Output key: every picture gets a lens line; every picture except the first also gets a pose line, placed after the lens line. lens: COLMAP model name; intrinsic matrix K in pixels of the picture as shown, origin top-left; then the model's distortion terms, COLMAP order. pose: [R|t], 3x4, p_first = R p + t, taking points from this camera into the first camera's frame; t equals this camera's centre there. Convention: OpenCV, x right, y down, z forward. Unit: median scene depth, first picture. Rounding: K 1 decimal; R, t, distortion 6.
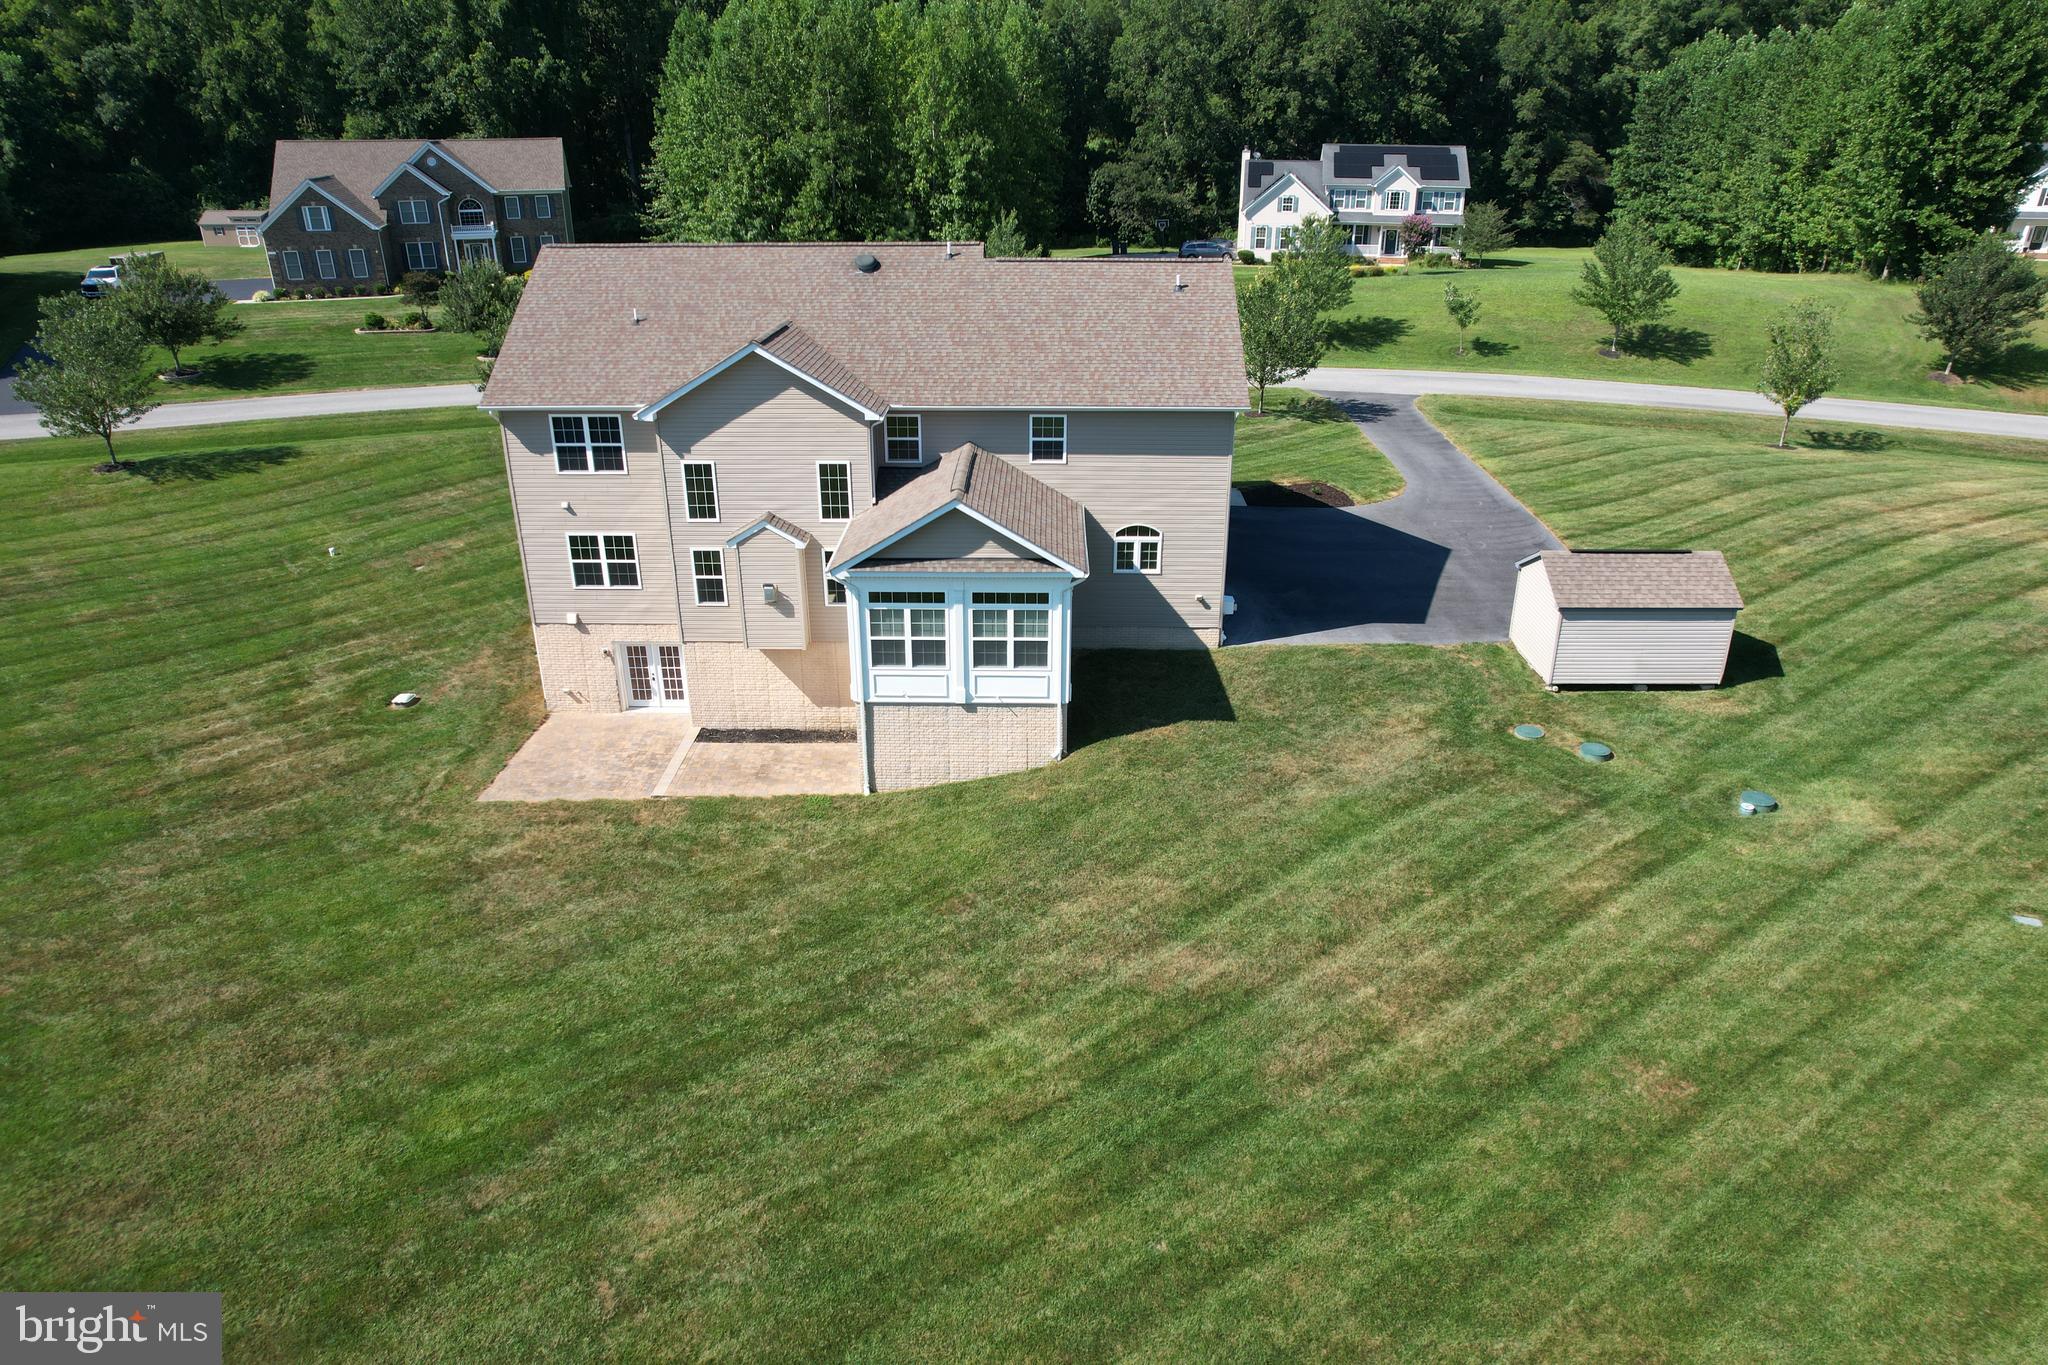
lens RADIAL K [[1304.3, 0, 1024.3], [0, 1304.3, 690.3], [0, 0, 1]] dist [-0.072957, 0.064386]
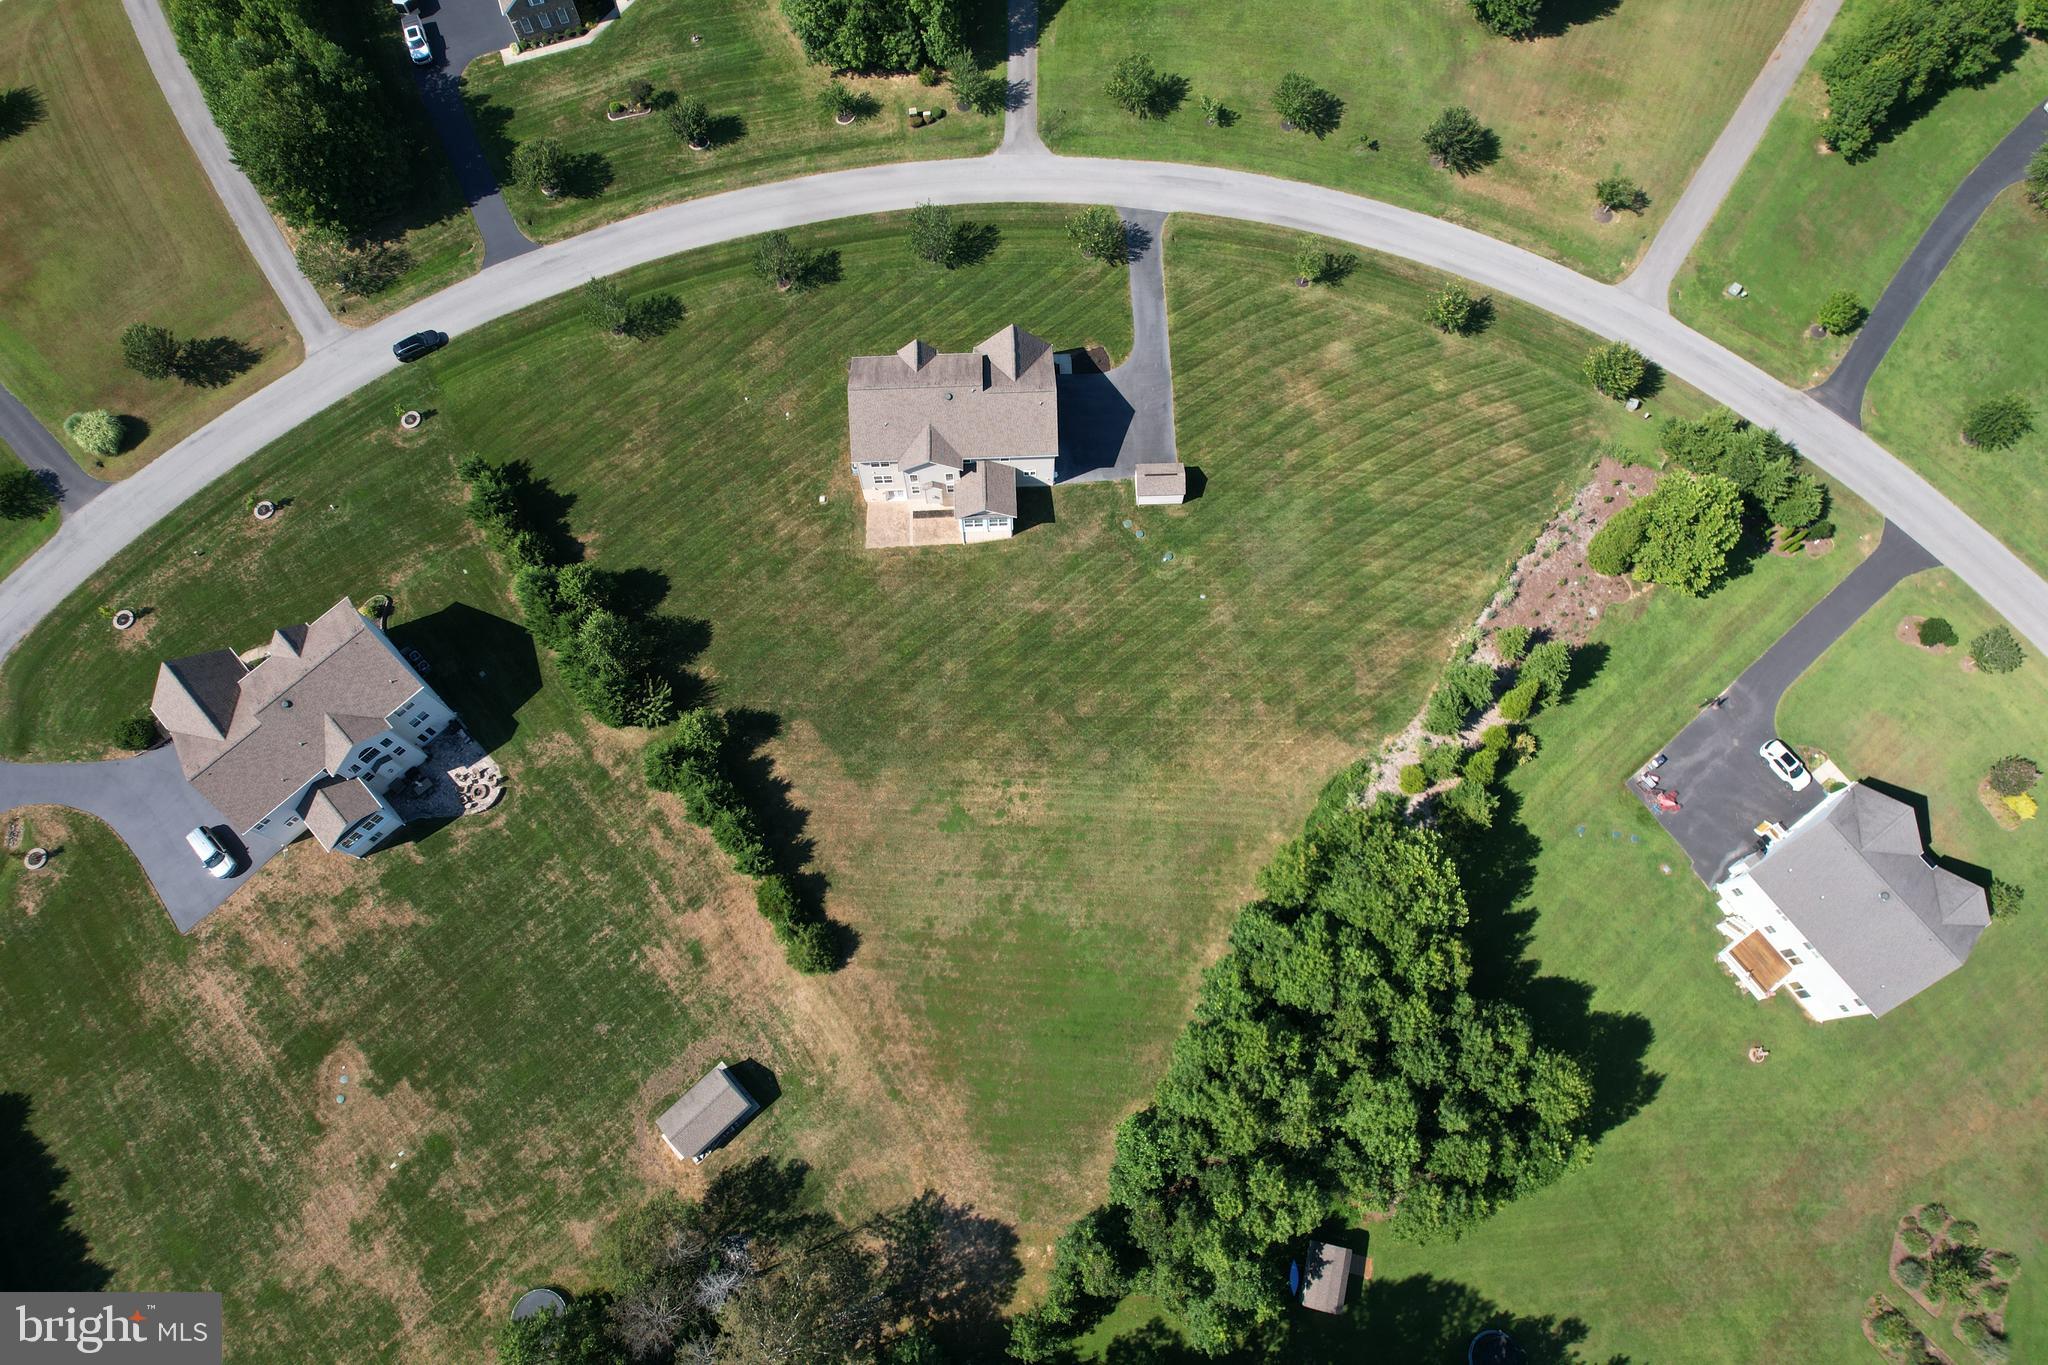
lens RADIAL K [[1304.3, 0, 1038.7], [0, 1304.3, 698.3], [0, 0, 1]] dist [-0.072957, 0.064386]
pose [[0.998237, -0.052985, 0.026738, -0.020222], [0.016549, 0.681149, 0.731958, -2.379967], [-0.056995, -0.730225, 0.680825, -1.982819]]
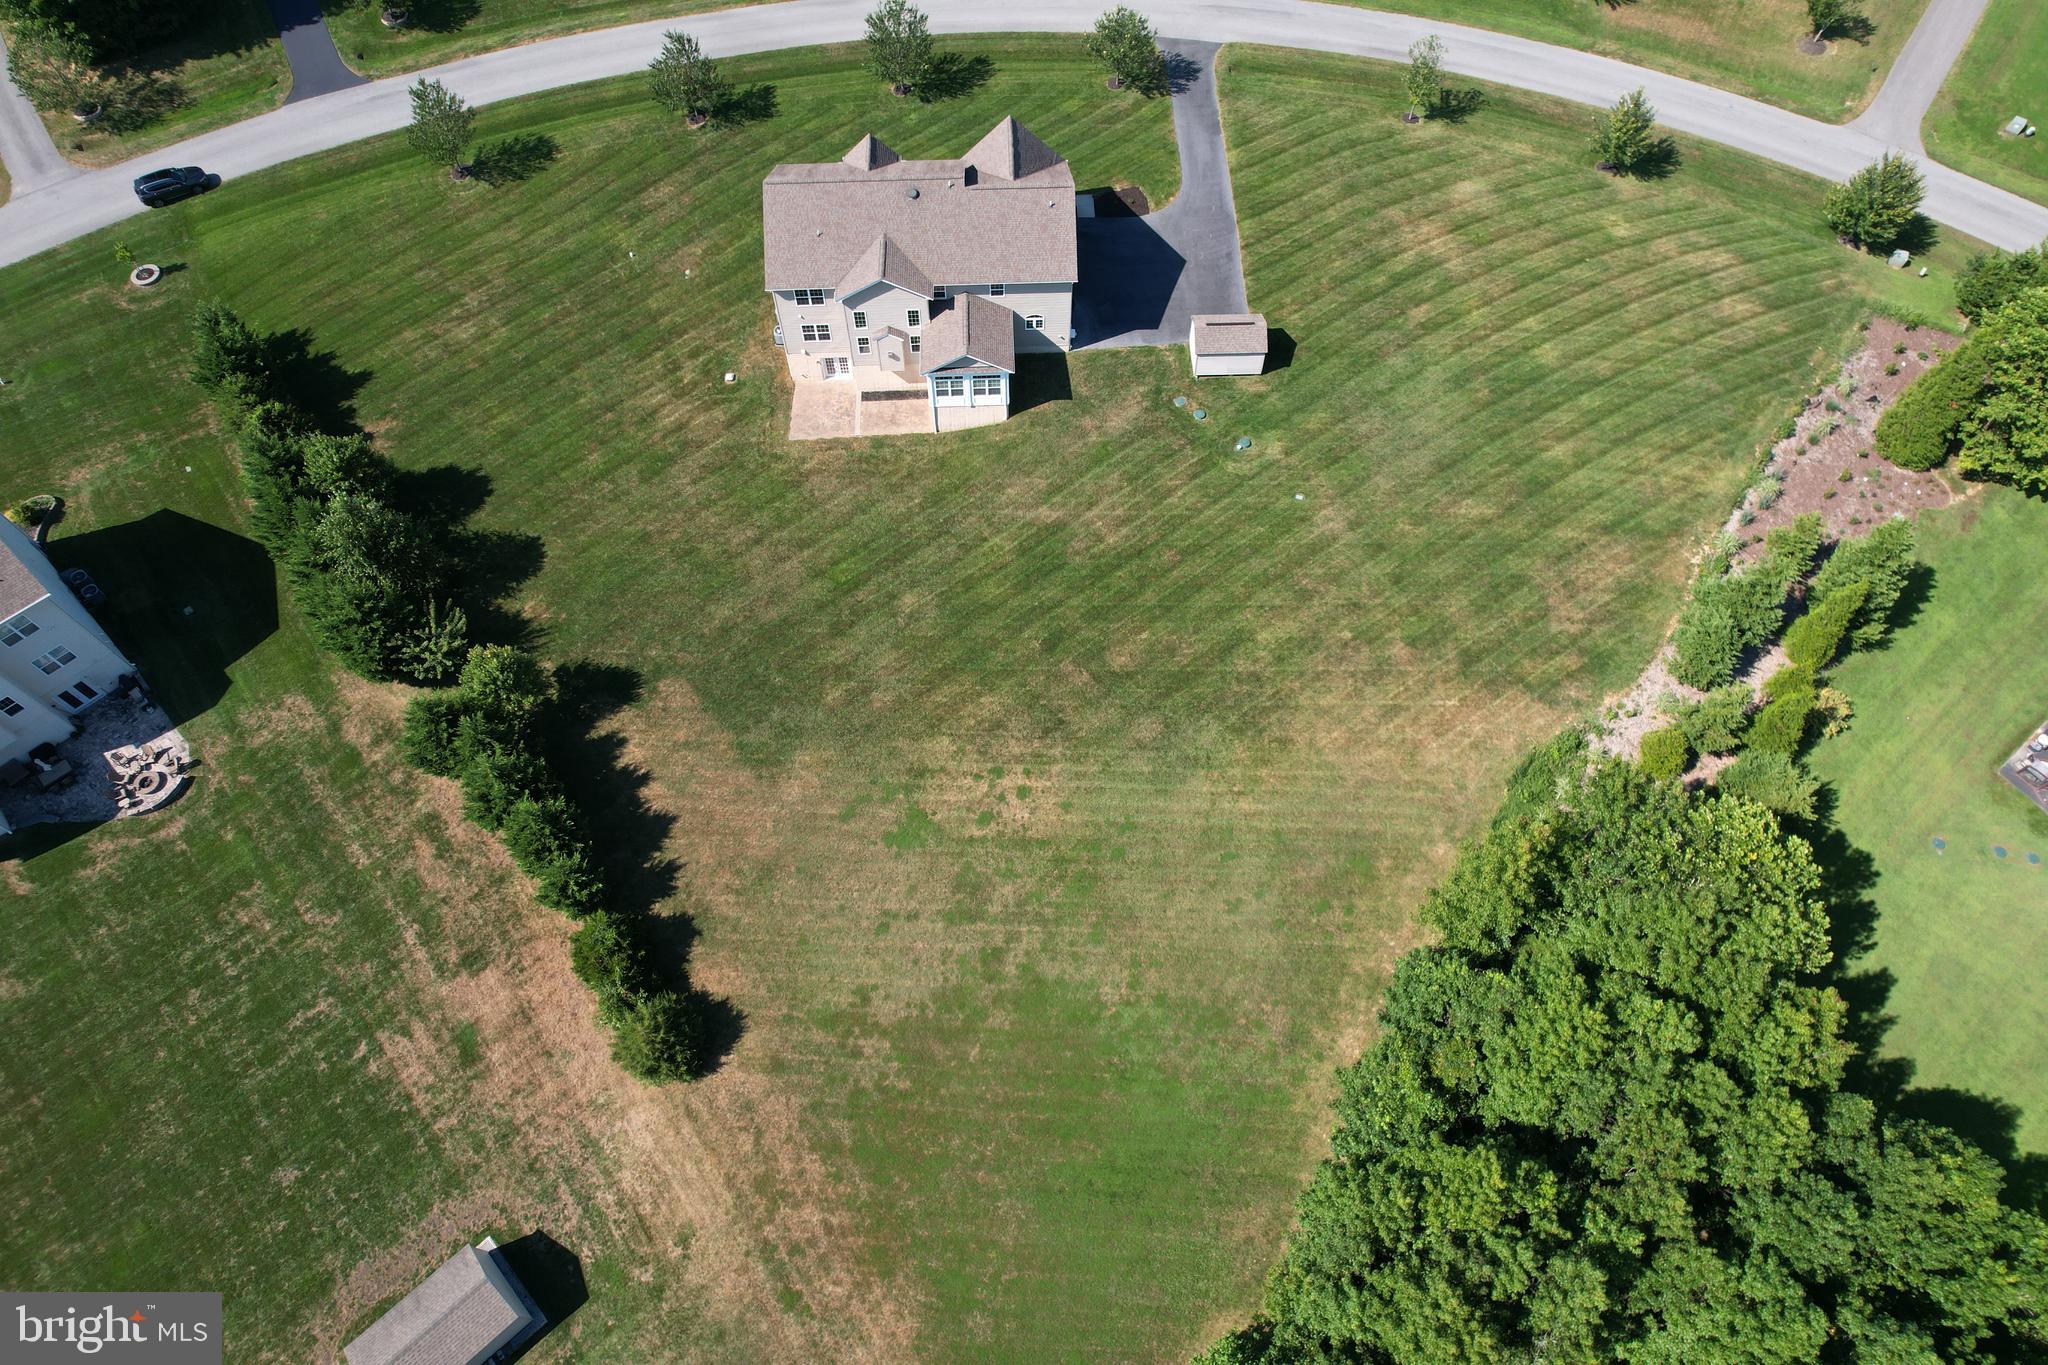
lens RADIAL K [[1304.3, 0, 1034.7], [0, 1304.3, 696.6], [0, 0, 1]] dist [-0.072957, 0.064386]
pose [[0.998459, -0.046998, 0.029496, -0.018722], [0.019564, 0.795631, 0.605466, -1.039506], [-0.051923, -0.603956, 0.795324, -1.393918]]
